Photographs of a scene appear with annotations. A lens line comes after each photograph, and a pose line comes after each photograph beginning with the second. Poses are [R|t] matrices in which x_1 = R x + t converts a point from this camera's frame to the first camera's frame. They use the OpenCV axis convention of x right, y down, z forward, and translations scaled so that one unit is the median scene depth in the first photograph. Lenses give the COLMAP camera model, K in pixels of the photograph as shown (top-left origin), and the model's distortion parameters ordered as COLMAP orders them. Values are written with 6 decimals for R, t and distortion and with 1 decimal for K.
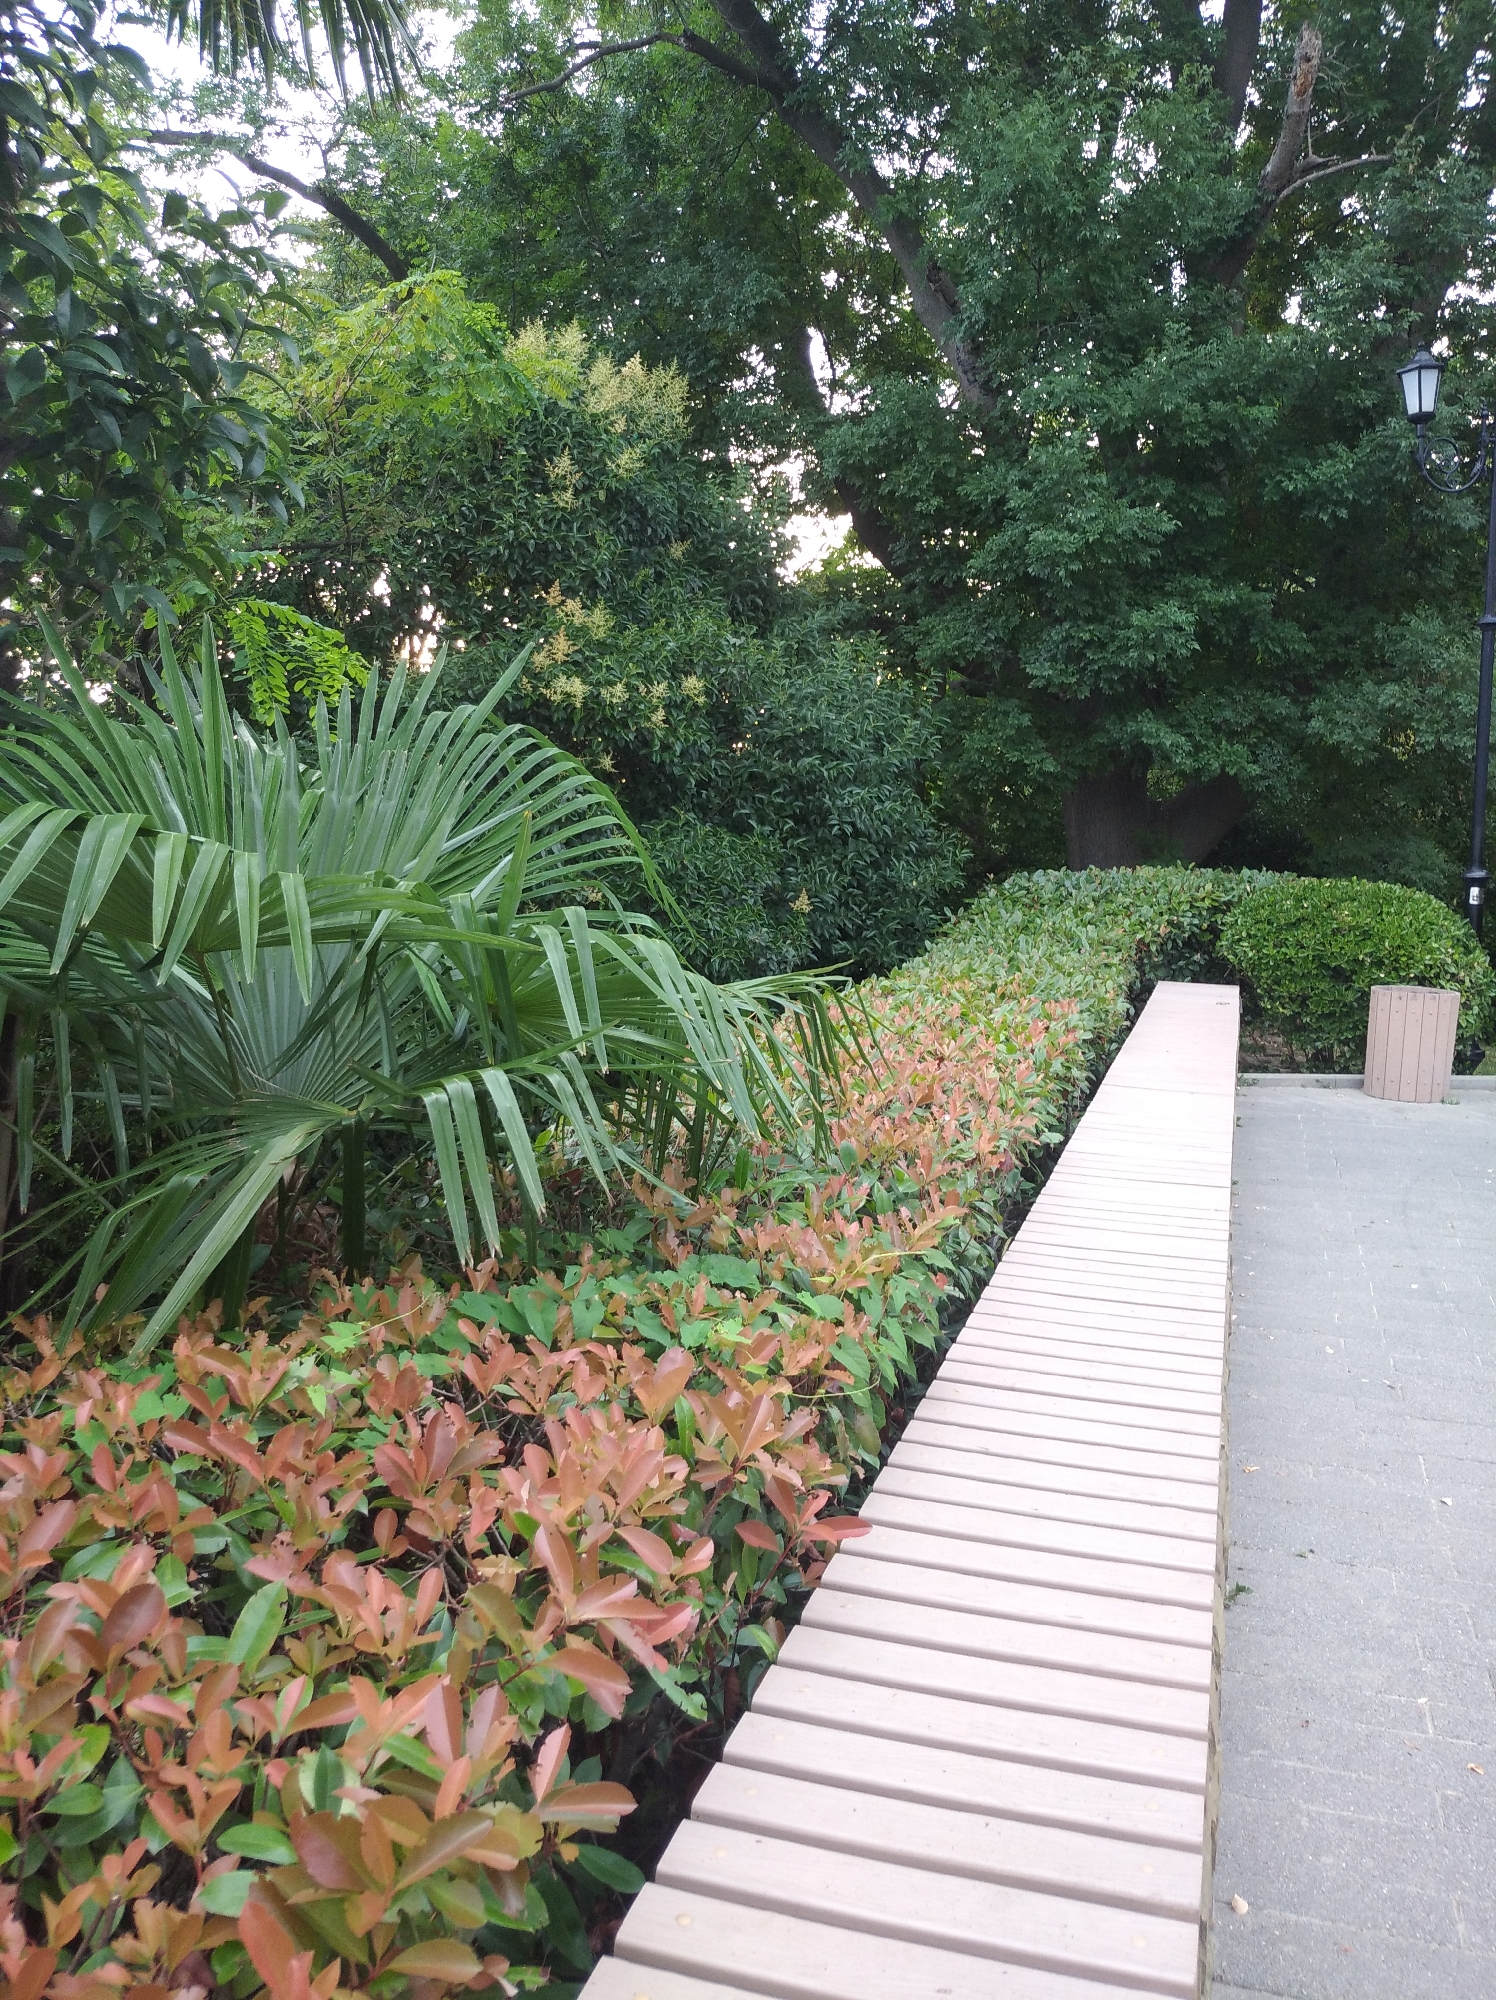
lens RADIAL K [[1609.8, 0, 747.1], [0, 1609.8, 999.7], [0, 0, 1]] dist [0.004920, -0.029982]
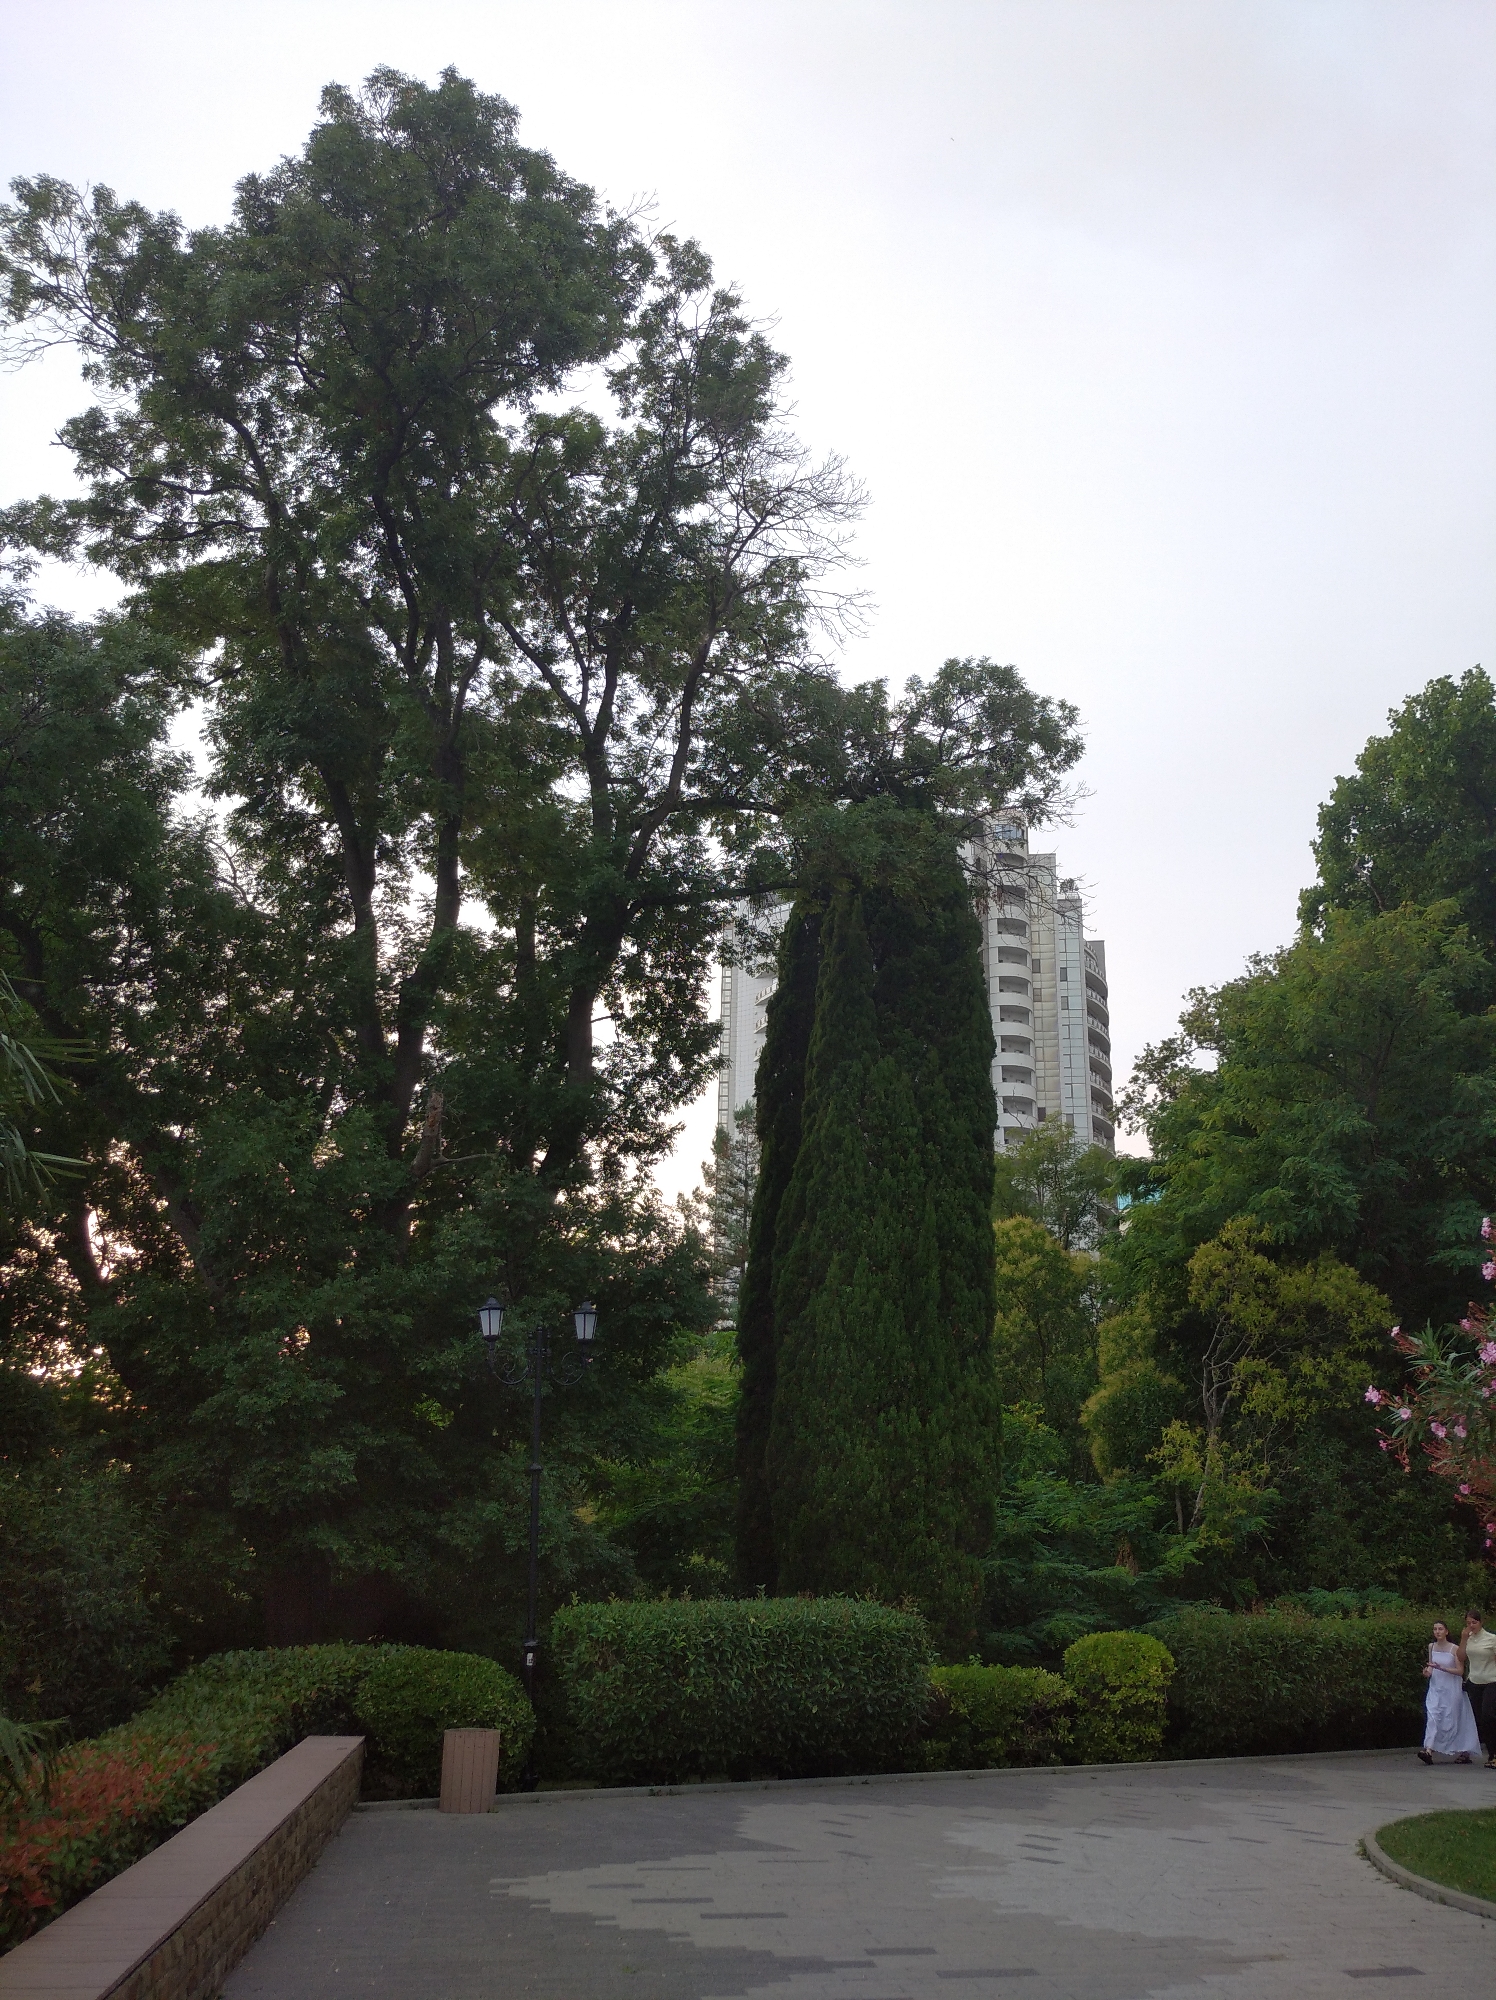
lens RADIAL K [[1609.8, 0, 742.9], [0, 1609.8, 992.5], [0, 0, 1]] dist [0.004920, -0.029982]
pose [[0.910892, 0.120167, 0.394761, -0.023082], [0.066097, 0.901817, -0.427033, 0.024787], [-0.407317, 0.415073, 0.813515, -0.490040]]
